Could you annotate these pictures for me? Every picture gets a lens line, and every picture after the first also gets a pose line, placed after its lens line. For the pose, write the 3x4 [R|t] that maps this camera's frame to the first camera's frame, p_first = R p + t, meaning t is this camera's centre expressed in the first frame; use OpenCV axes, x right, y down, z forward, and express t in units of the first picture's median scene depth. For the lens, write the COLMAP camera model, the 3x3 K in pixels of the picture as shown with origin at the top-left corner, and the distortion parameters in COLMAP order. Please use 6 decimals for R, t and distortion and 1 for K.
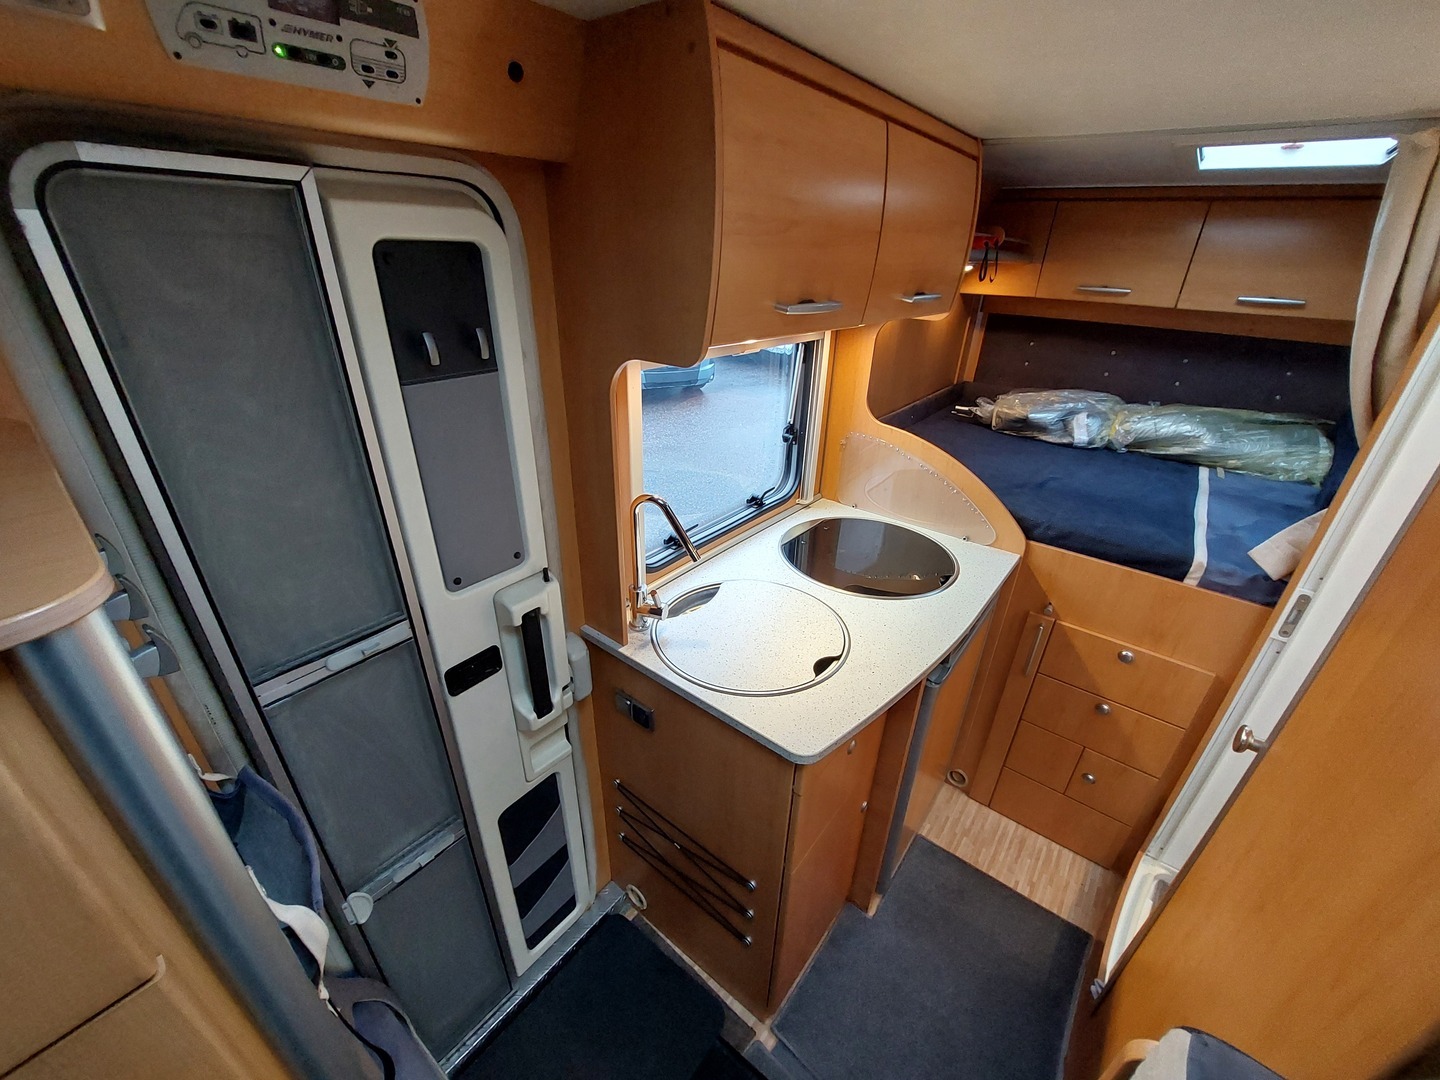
lens RADIAL K [[574.3, 0, 720.0], [0, 574.3, 540.0], [0, 0, 1]] dist [-0.021211, -0.000688]
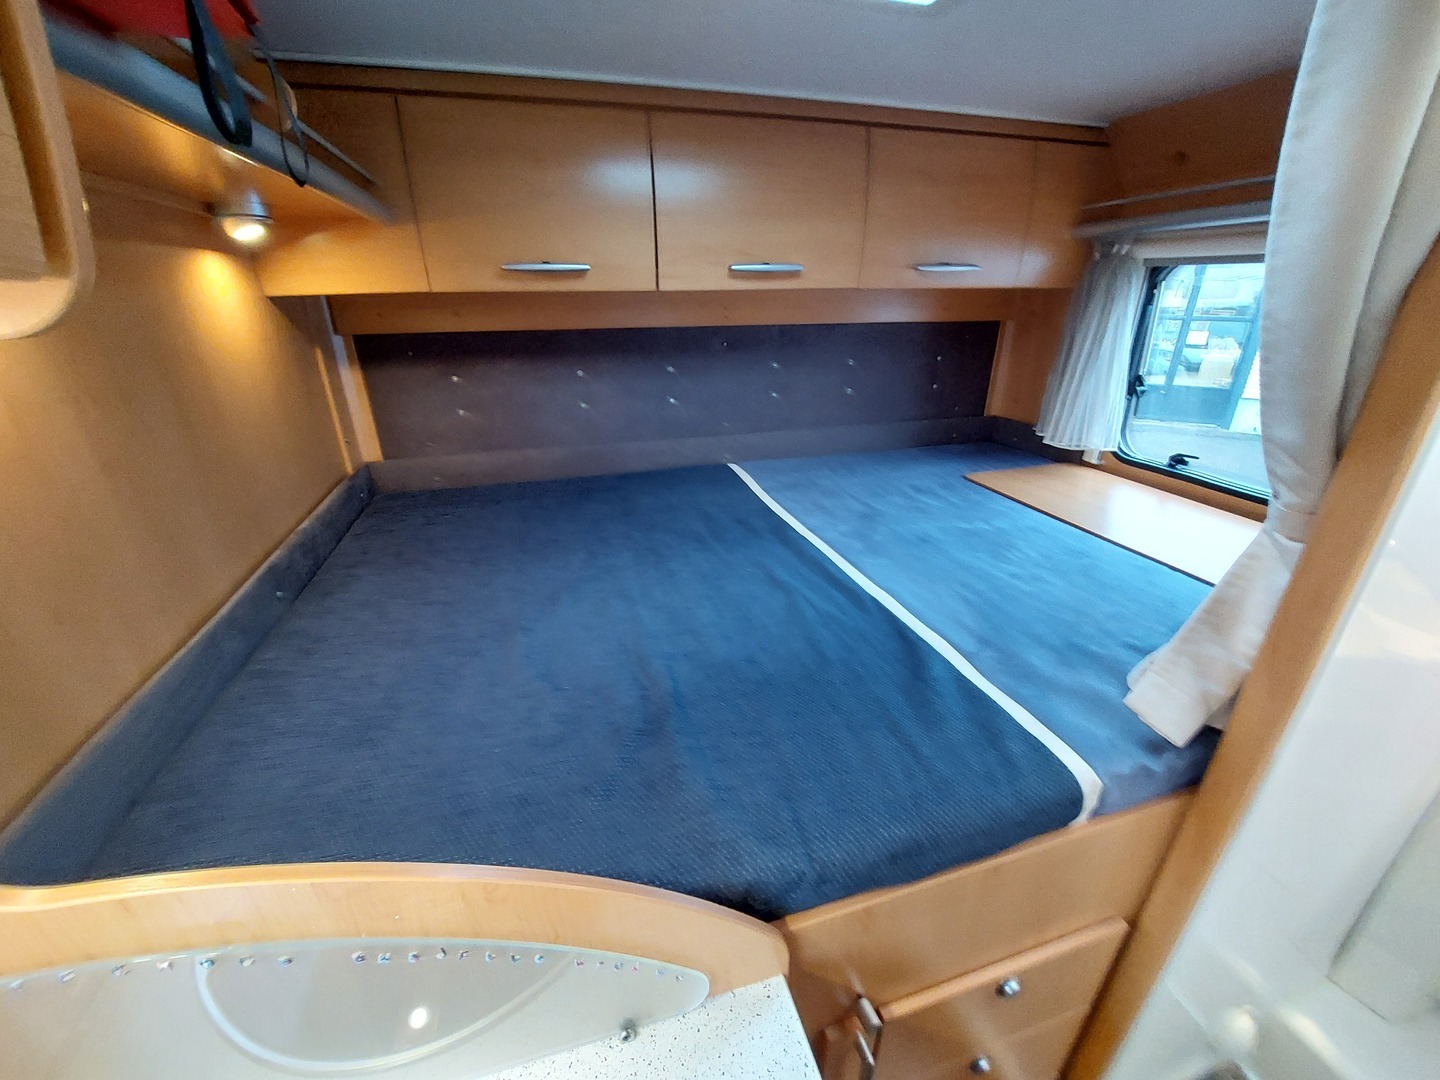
lens RADIAL K [[574.3, 0, 720.0], [0, 574.3, 540.0], [0, 0, 1]] dist [-0.021211, -0.000688]
pose [[0.571226, -0.358080, 0.738566, 0.286414], [0.389469, 0.910318, 0.140125, -0.228646], [-0.722506, 0.207606, 0.659458, 0.610992]]
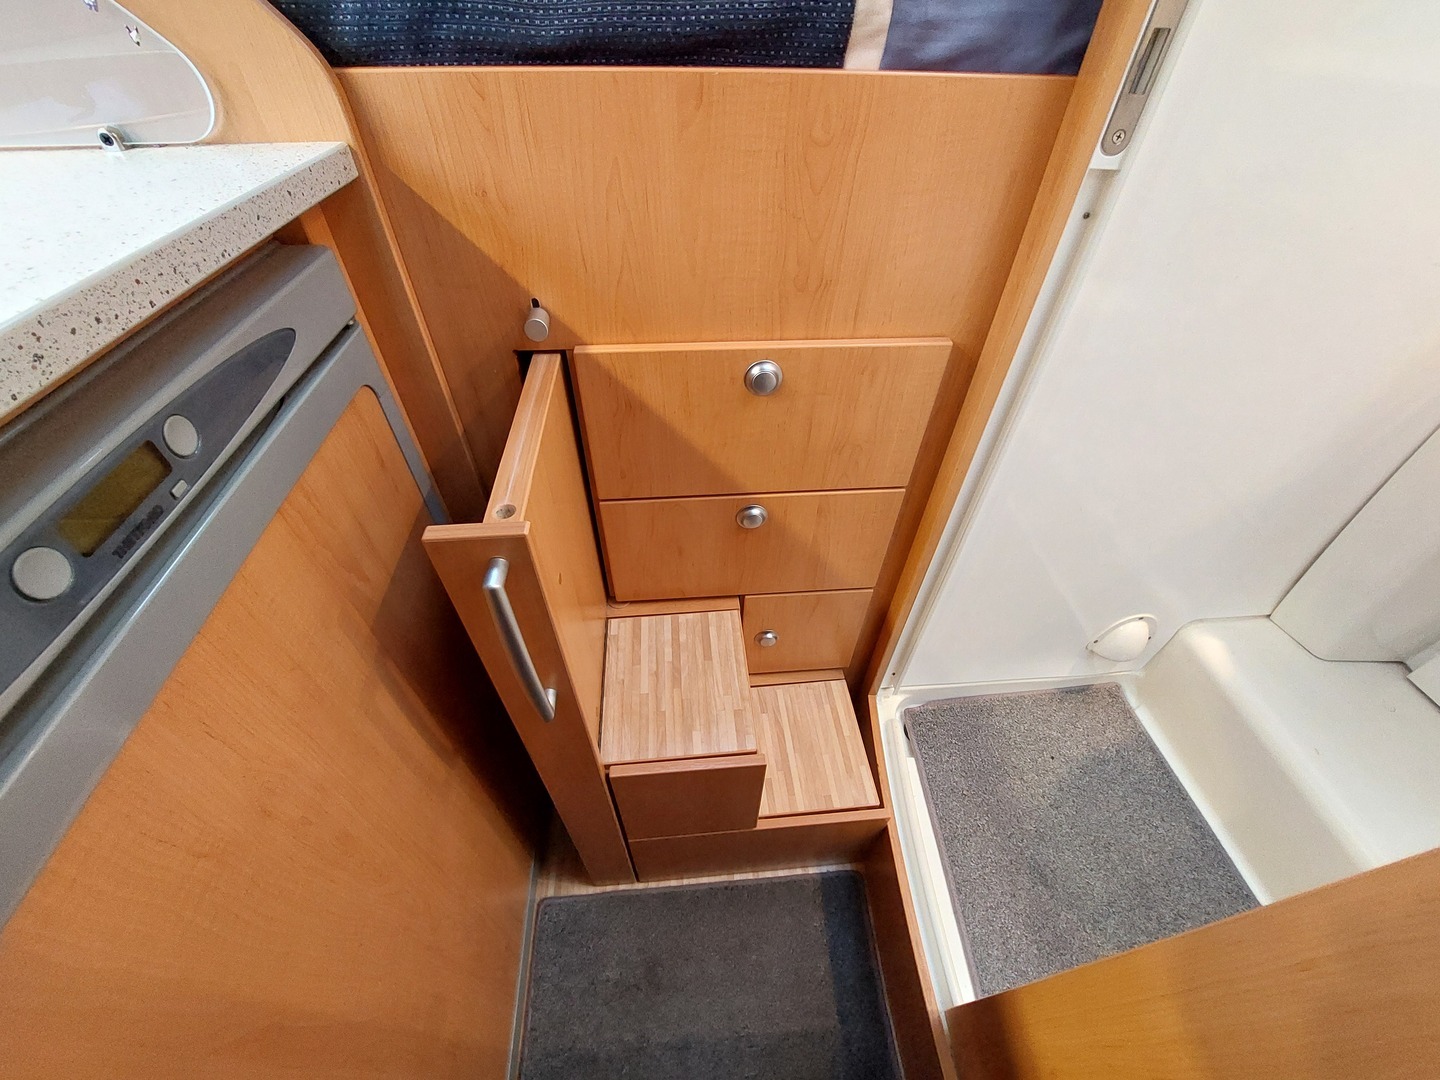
lens RADIAL K [[568.8, 0, 720.0], [0, 568.8, 540.0], [0, 0, 1]] dist [0.000147, -0.000117]
pose [[0.723074, -0.494782, 0.482032, 0.354097], [0.313394, 0.856842, 0.409397, 0.103053], [-0.615587, -0.144958, 0.774622, 0.546169]]
